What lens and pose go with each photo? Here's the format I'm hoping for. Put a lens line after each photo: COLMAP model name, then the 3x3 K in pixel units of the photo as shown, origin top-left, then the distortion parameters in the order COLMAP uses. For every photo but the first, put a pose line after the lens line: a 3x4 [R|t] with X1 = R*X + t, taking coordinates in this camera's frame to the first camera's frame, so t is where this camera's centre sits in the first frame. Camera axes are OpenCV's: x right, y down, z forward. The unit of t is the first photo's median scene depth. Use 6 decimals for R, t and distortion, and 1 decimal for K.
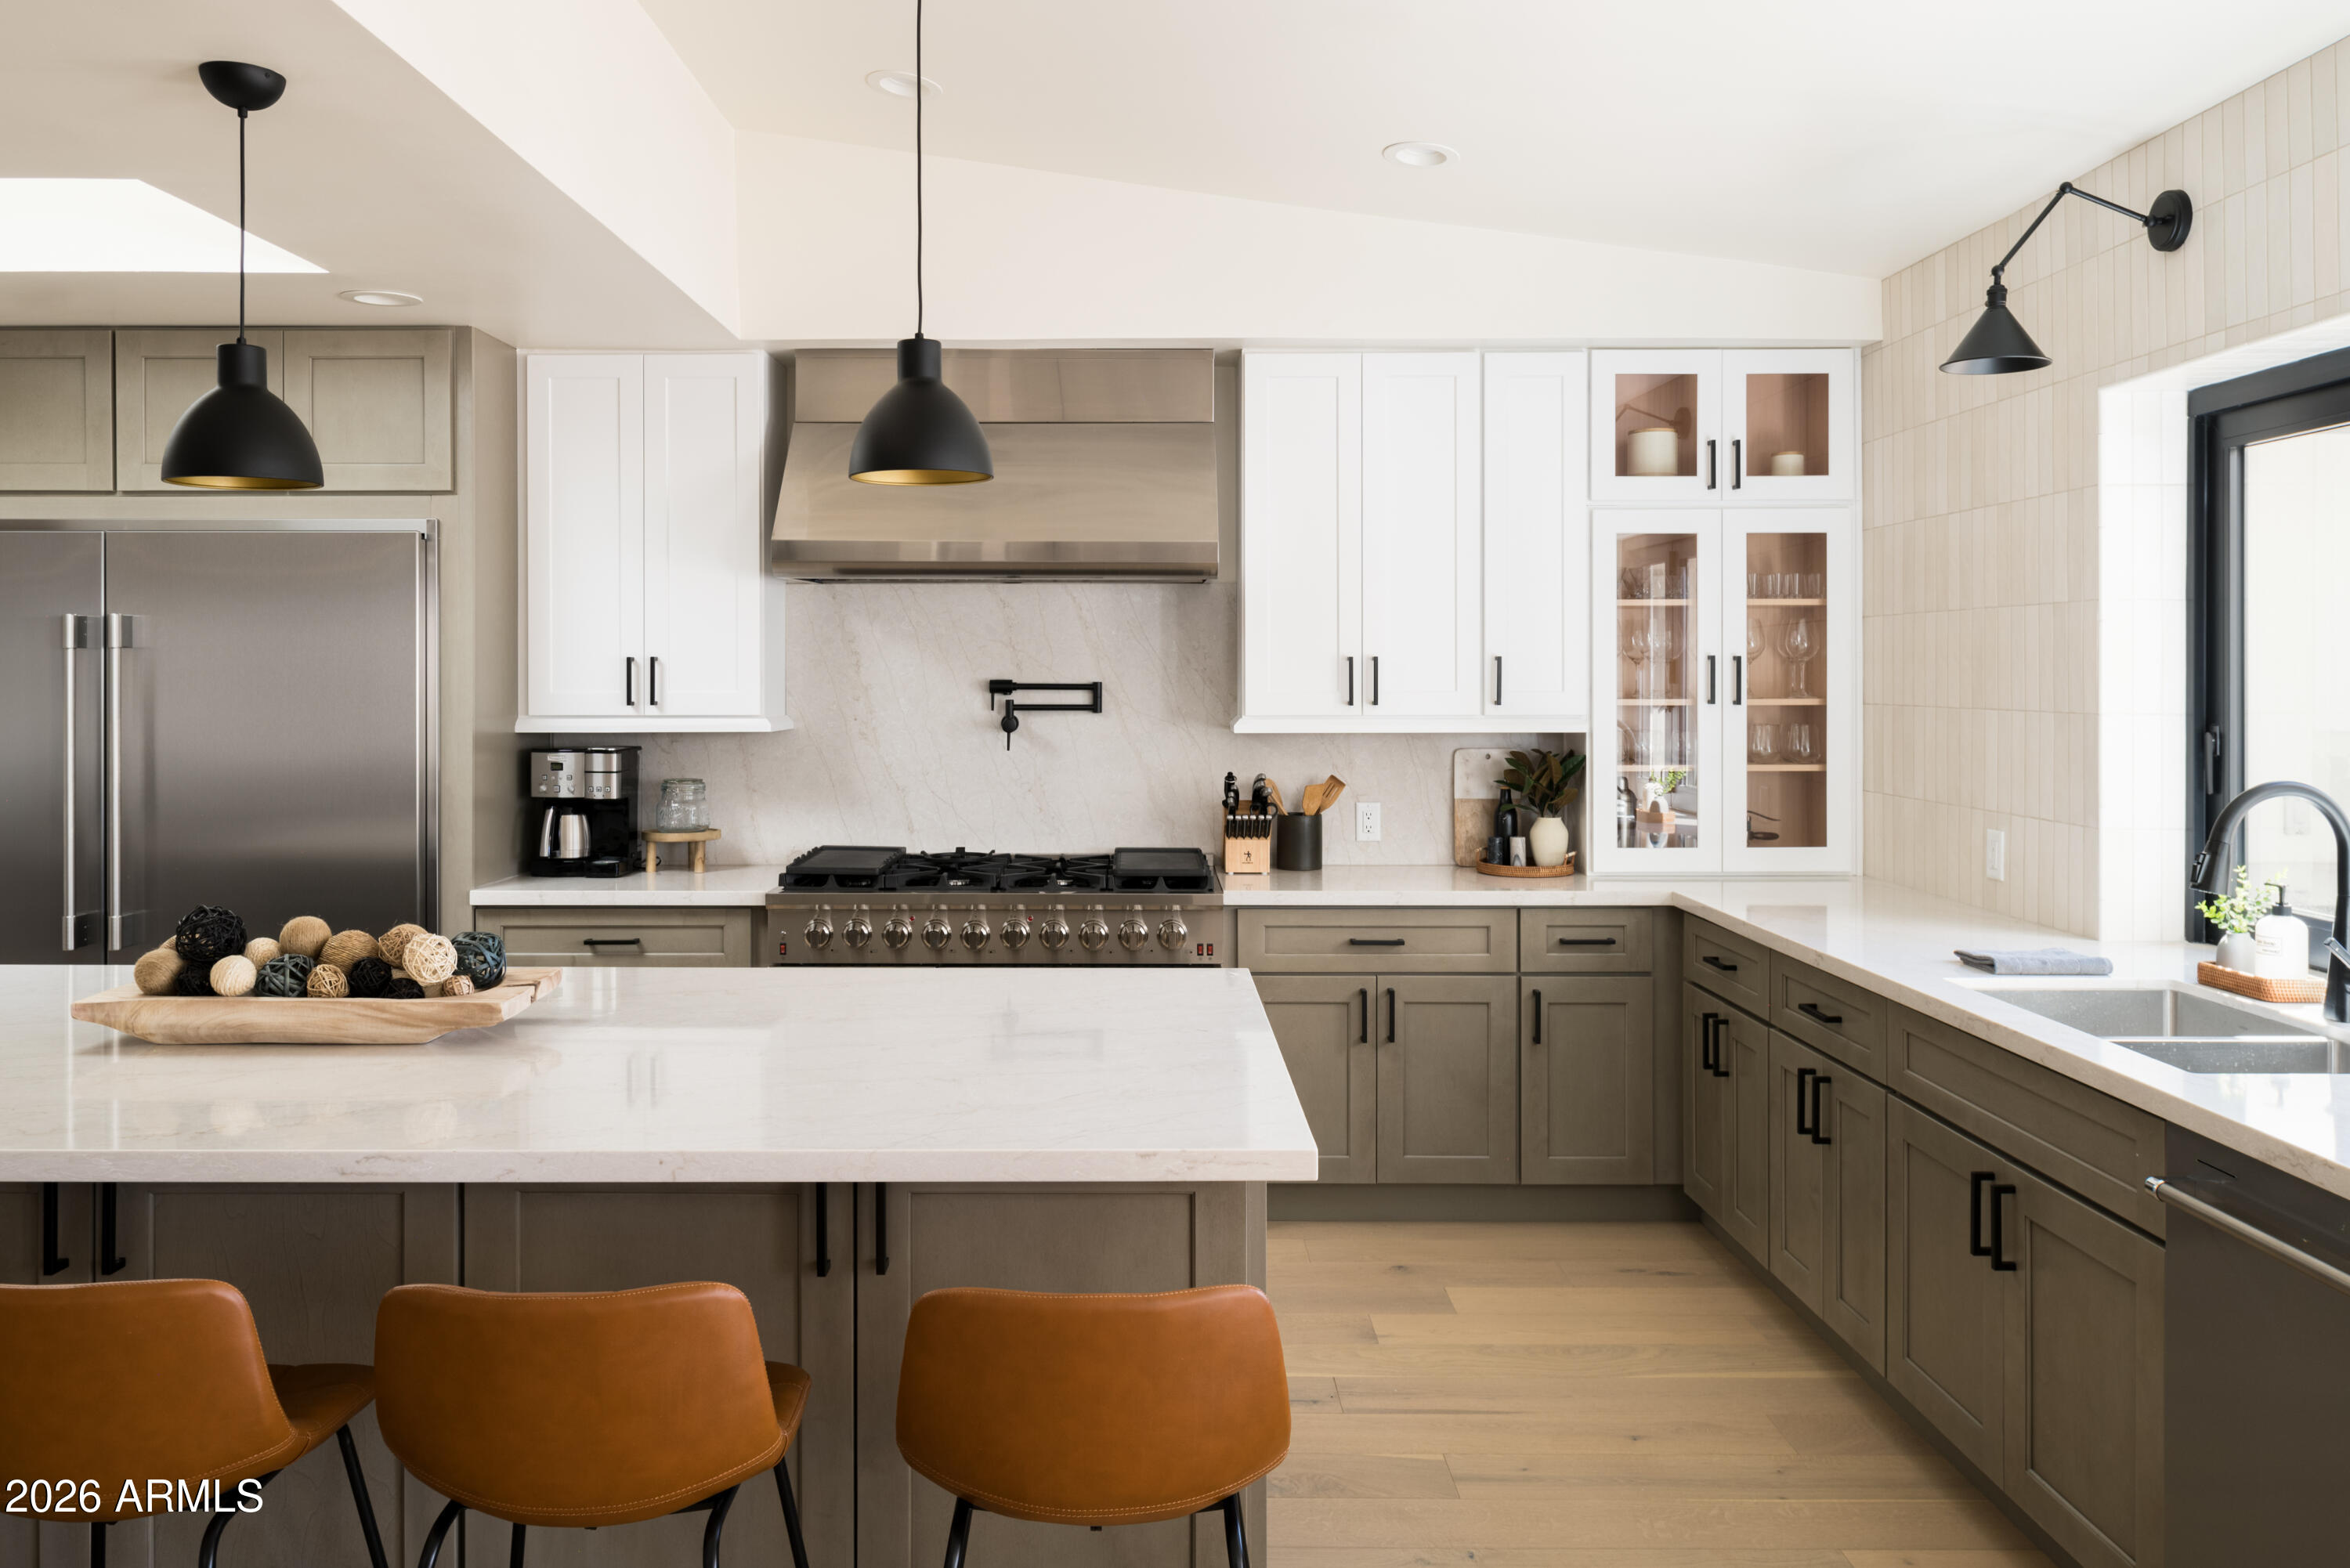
lens RADIAL K [[1705.5, 0, 1125.3], [0, 1705.5, 697.3], [0, 0, 1]] dist [0.007970, 0.001388]
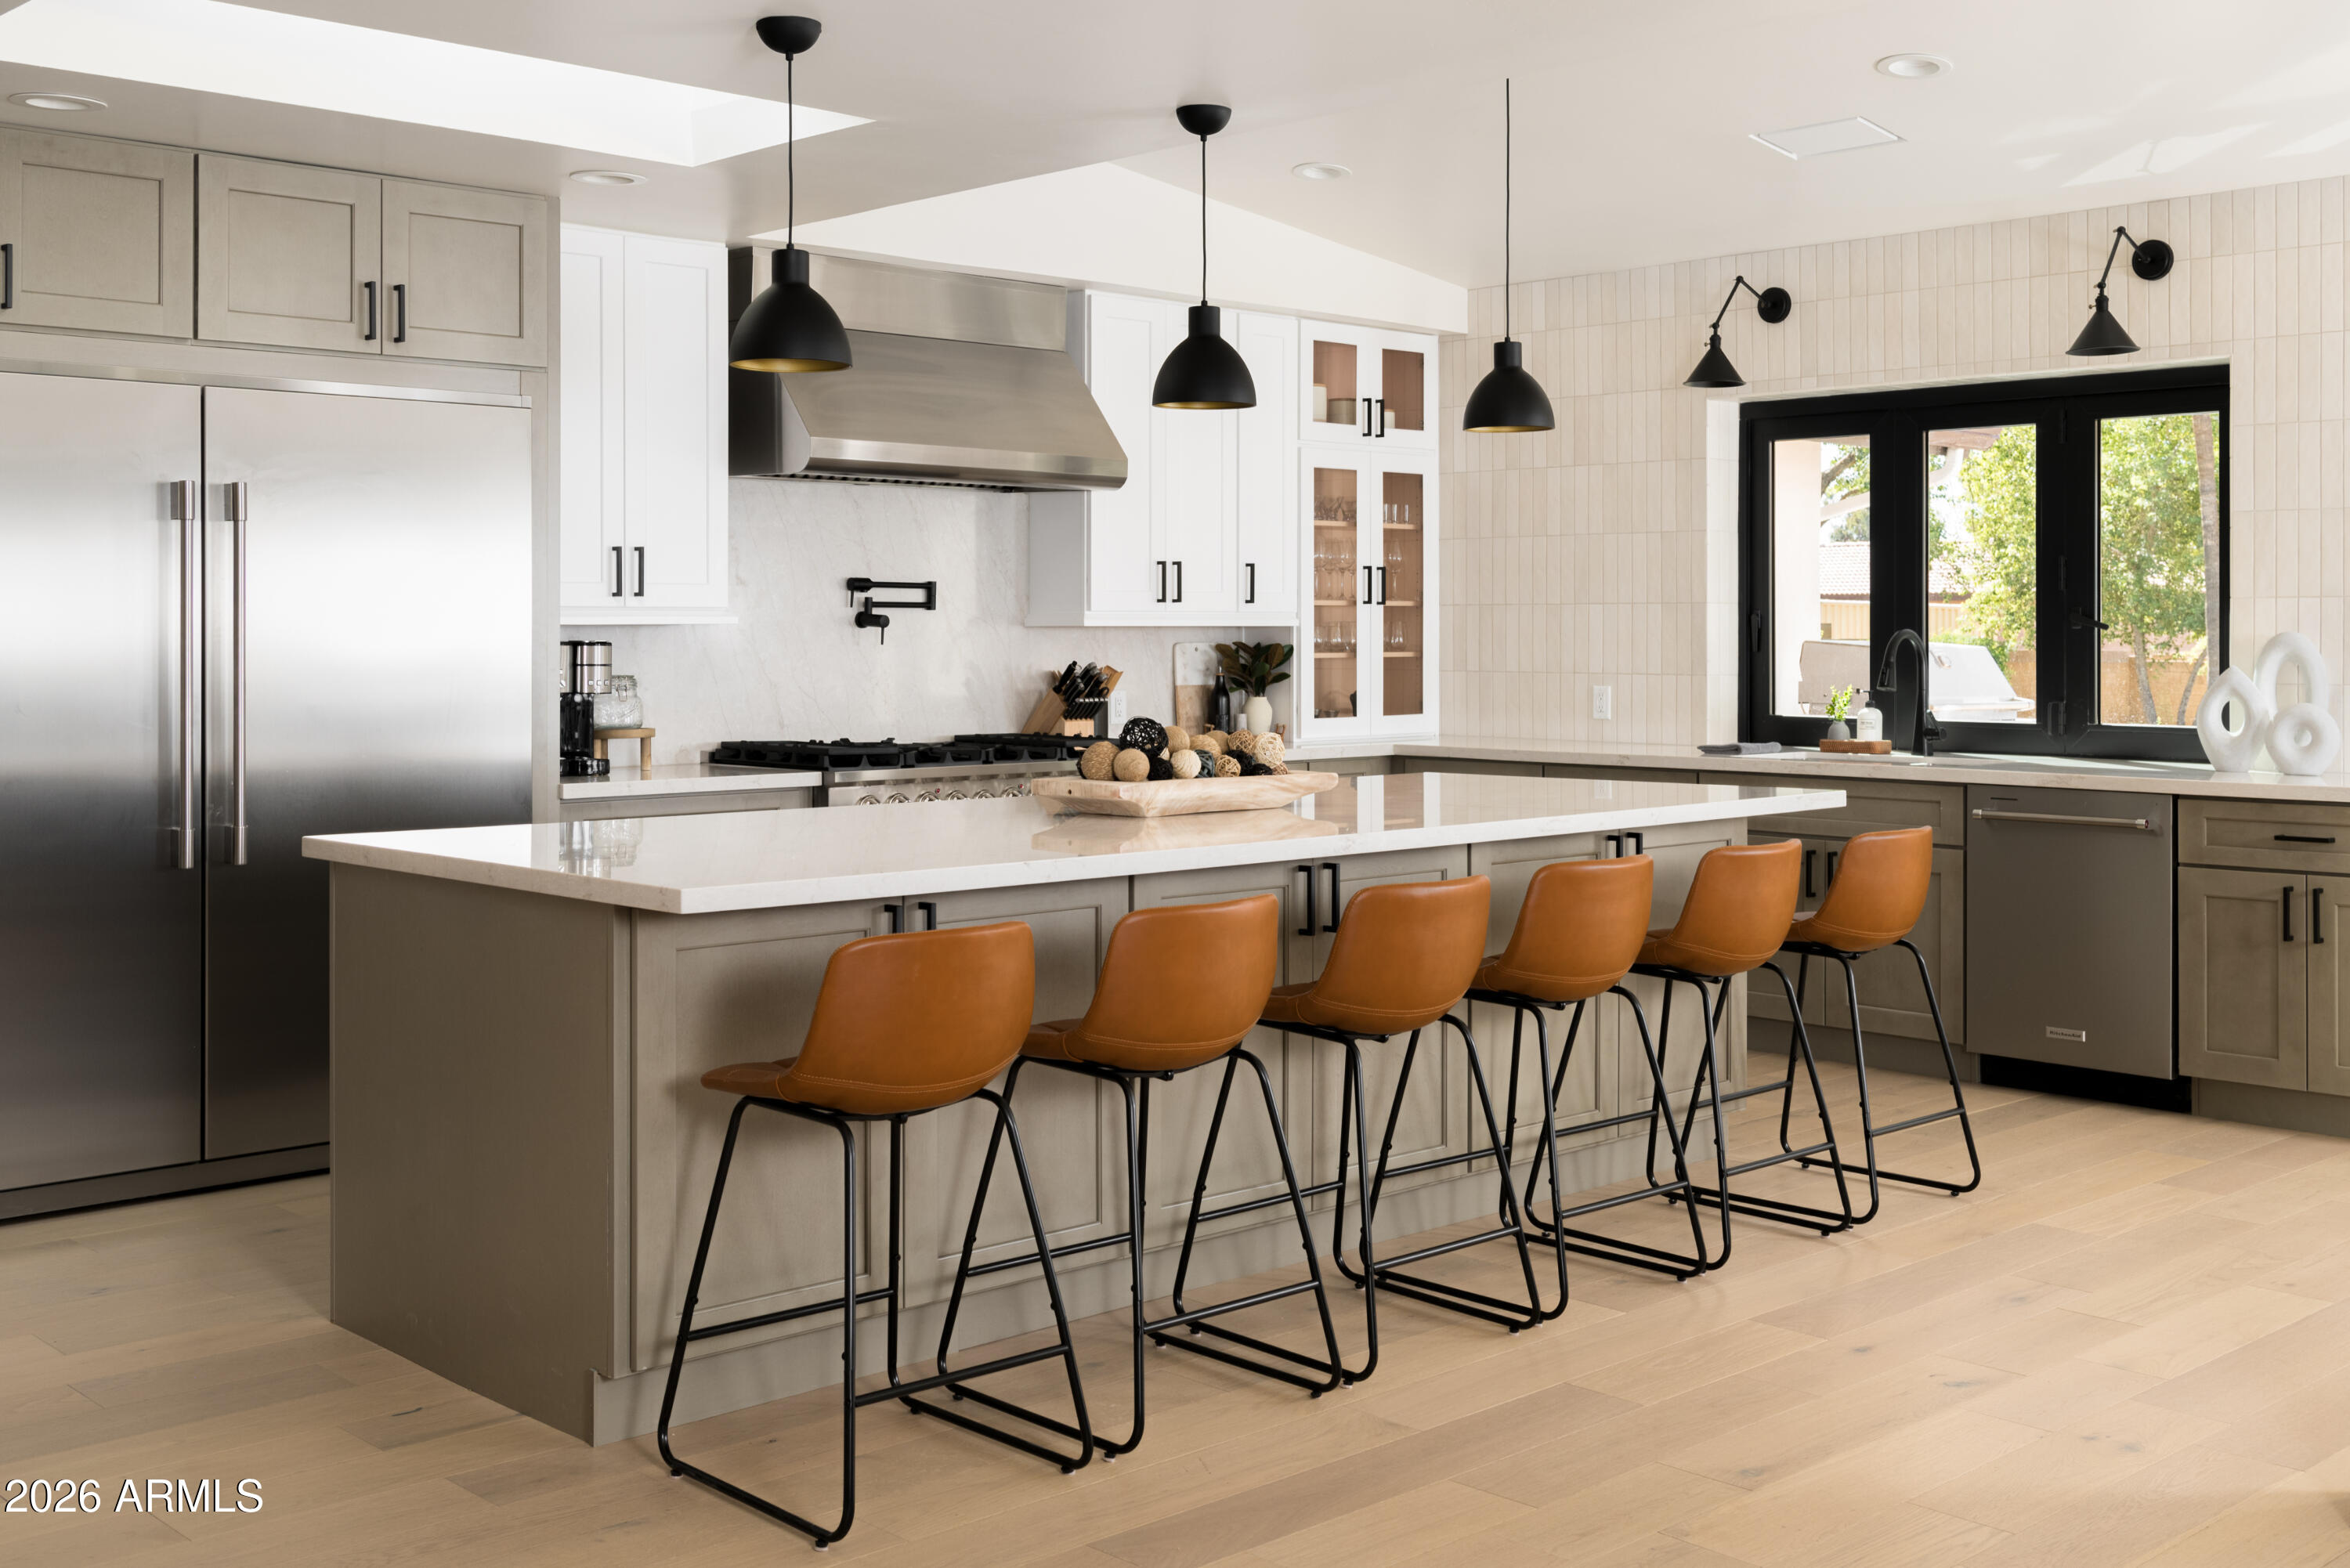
lens RADIAL K [[2419.0, 0, 1171.5], [0, 2419.0, 635.4], [0, 0, 1]] dist [0.007905, 0.009589]
pose [[0.721610, -0.001275, 0.692299, -1.010970], [0.009130, 0.999929, -0.007675, 0.040096], [-0.692240, 0.011859, 0.721570, -0.207027]]
